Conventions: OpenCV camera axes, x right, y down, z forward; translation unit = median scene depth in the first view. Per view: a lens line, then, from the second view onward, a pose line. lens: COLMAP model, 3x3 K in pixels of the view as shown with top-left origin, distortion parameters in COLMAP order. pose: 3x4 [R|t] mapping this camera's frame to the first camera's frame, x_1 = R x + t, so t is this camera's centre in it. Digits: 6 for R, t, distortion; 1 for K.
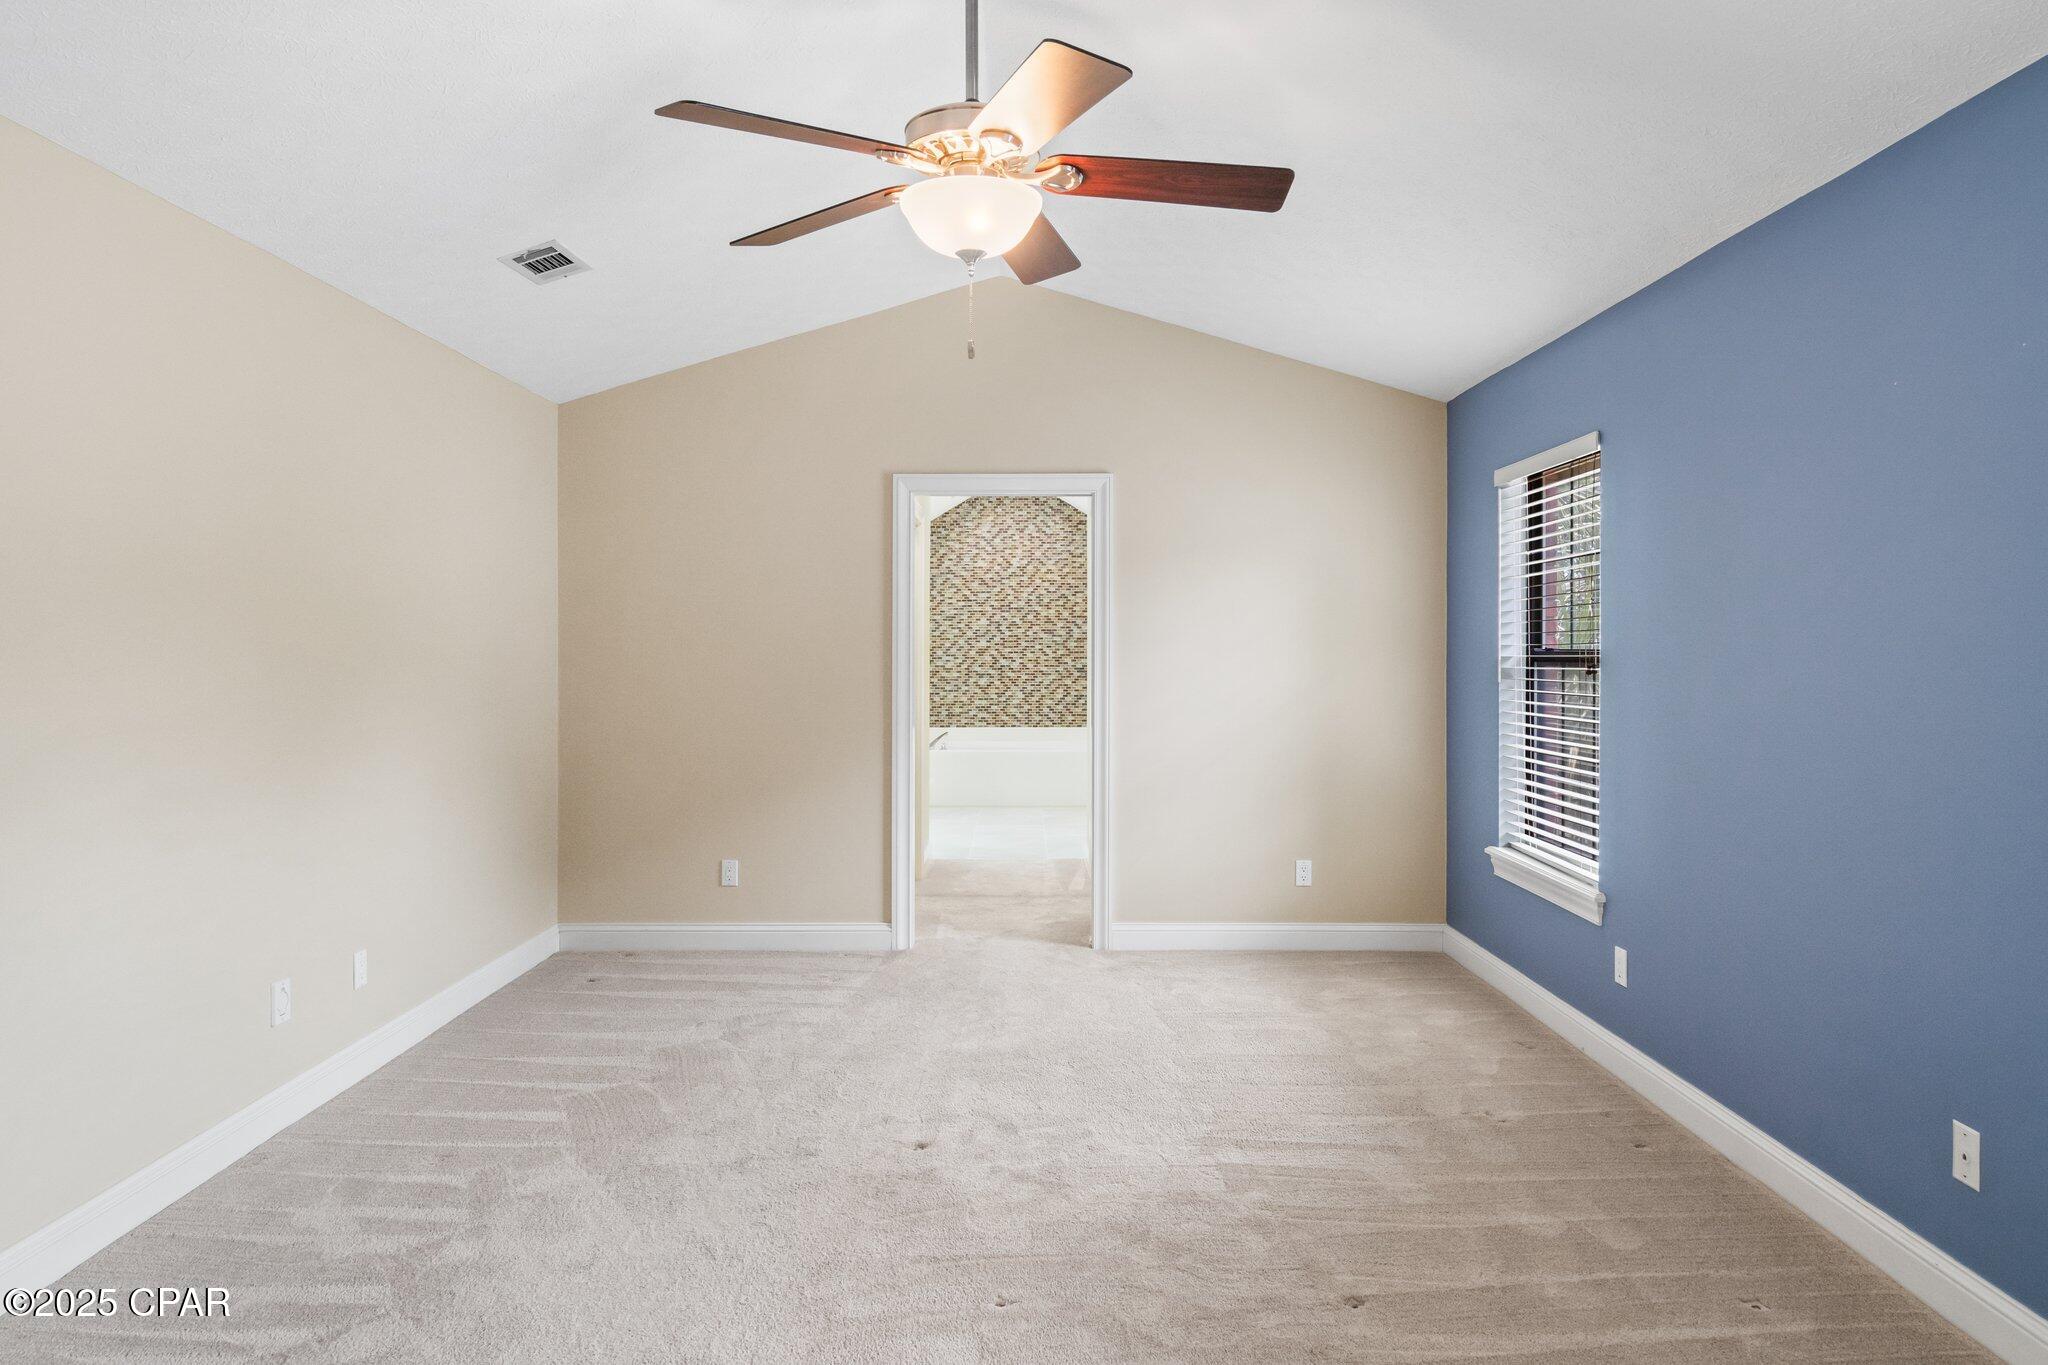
lens RADIAL K [[1268.1, 0, 1025.6], [0, 1268.1, 677.2], [0, 0, 1]] dist [0.003336, -0.002498]
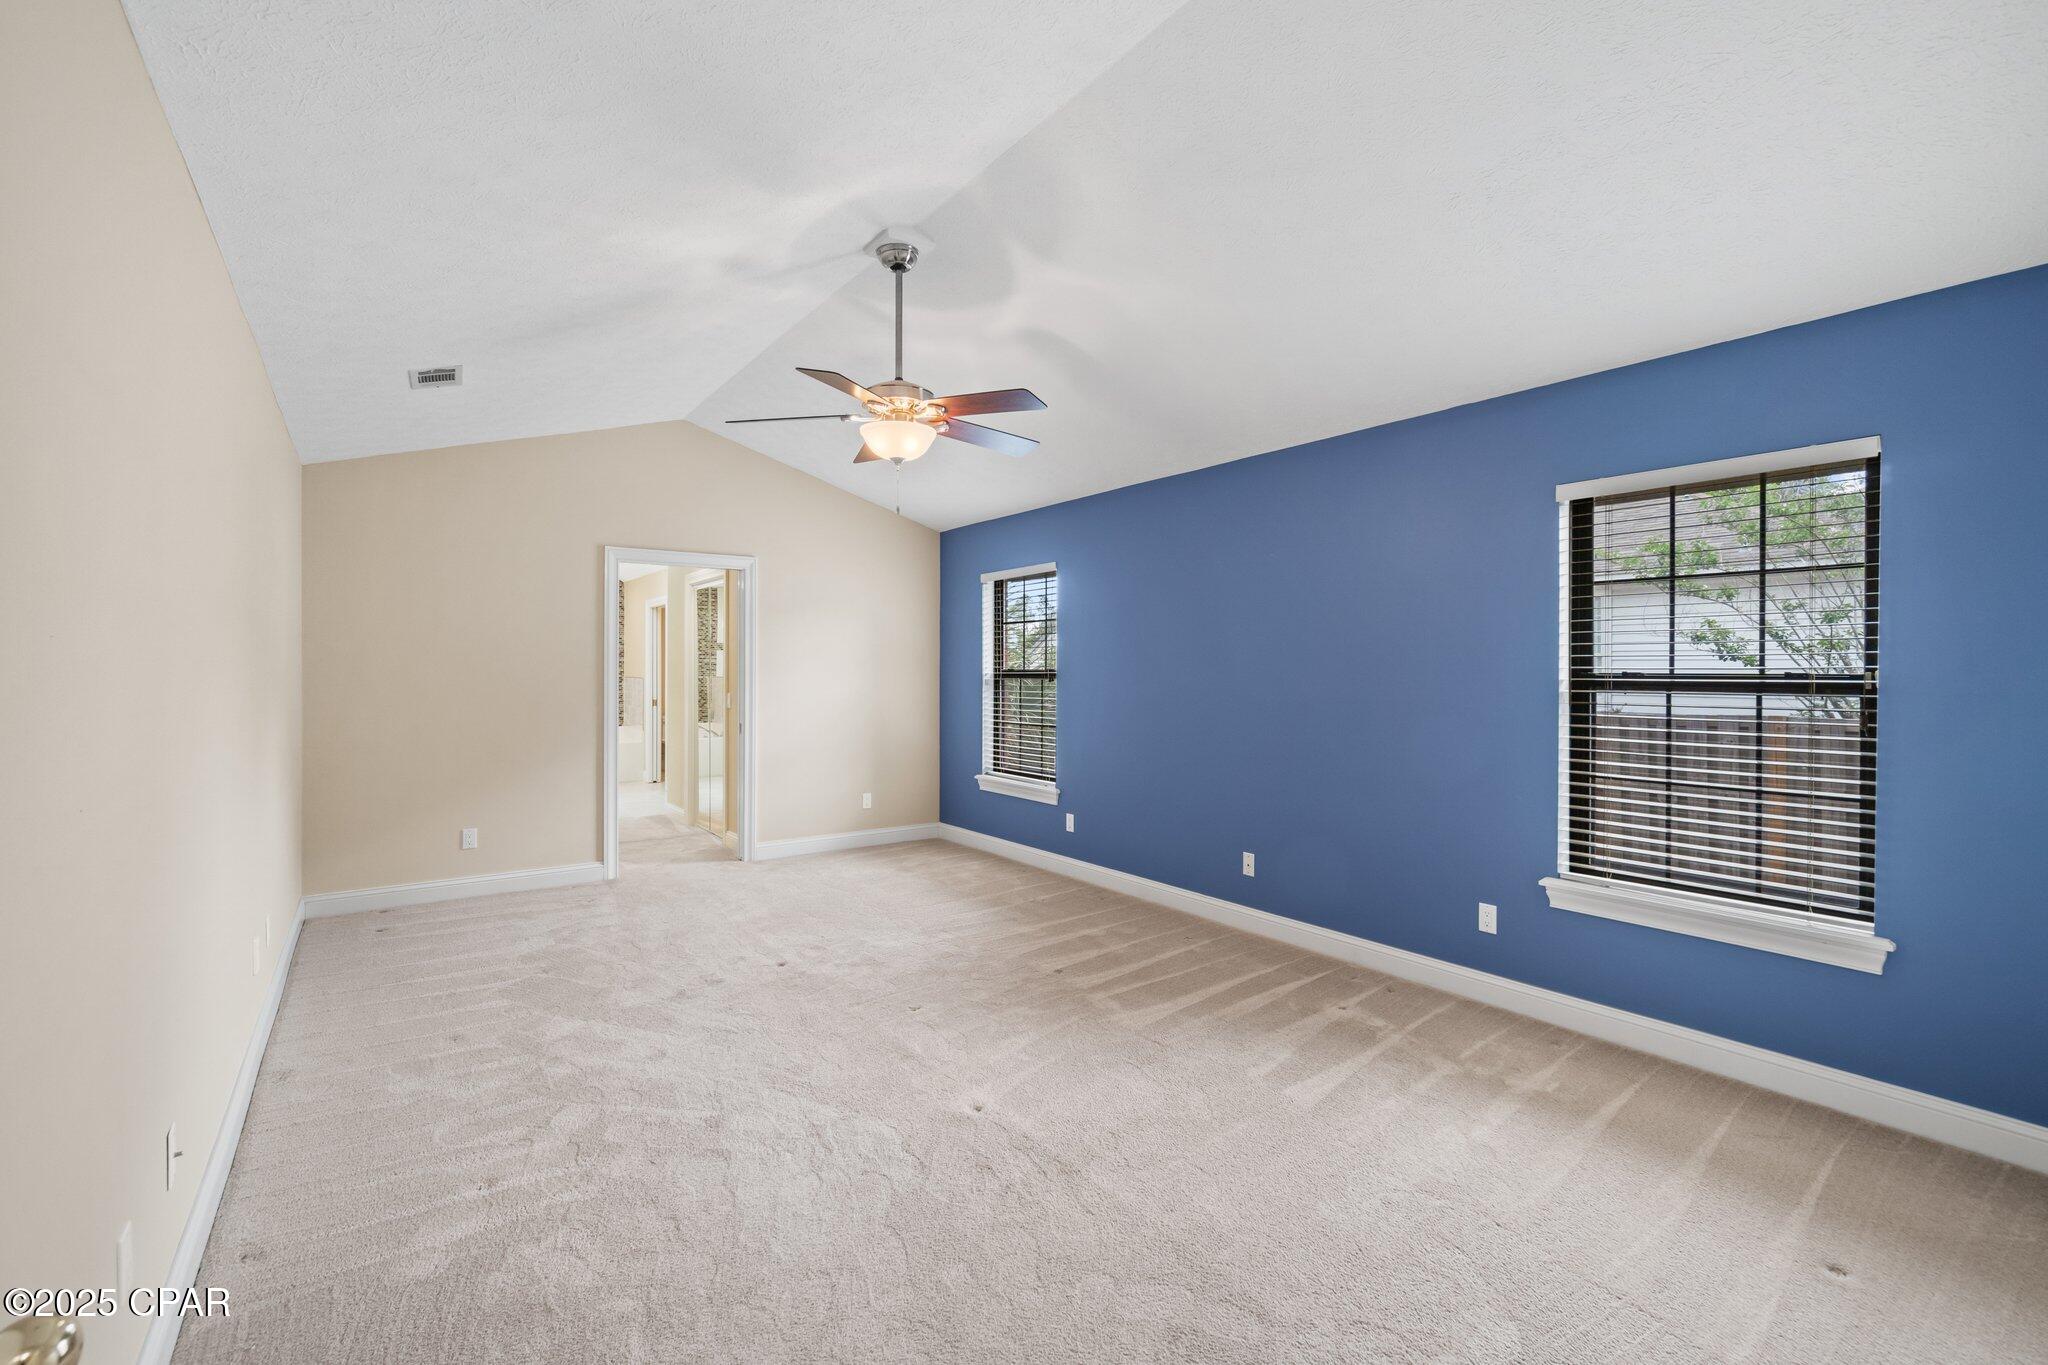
lens RADIAL K [[891.1, 0, 1027.3], [0, 891.1, 687.2], [0, 0, 1]] dist [-0.000006, -0.000278]
pose [[0.800837, -0.009736, 0.598803, -0.465814], [0.011859, 0.999930, 0.000398, 0.005940], [-0.598765, 0.006782, 0.800896, -0.124348]]
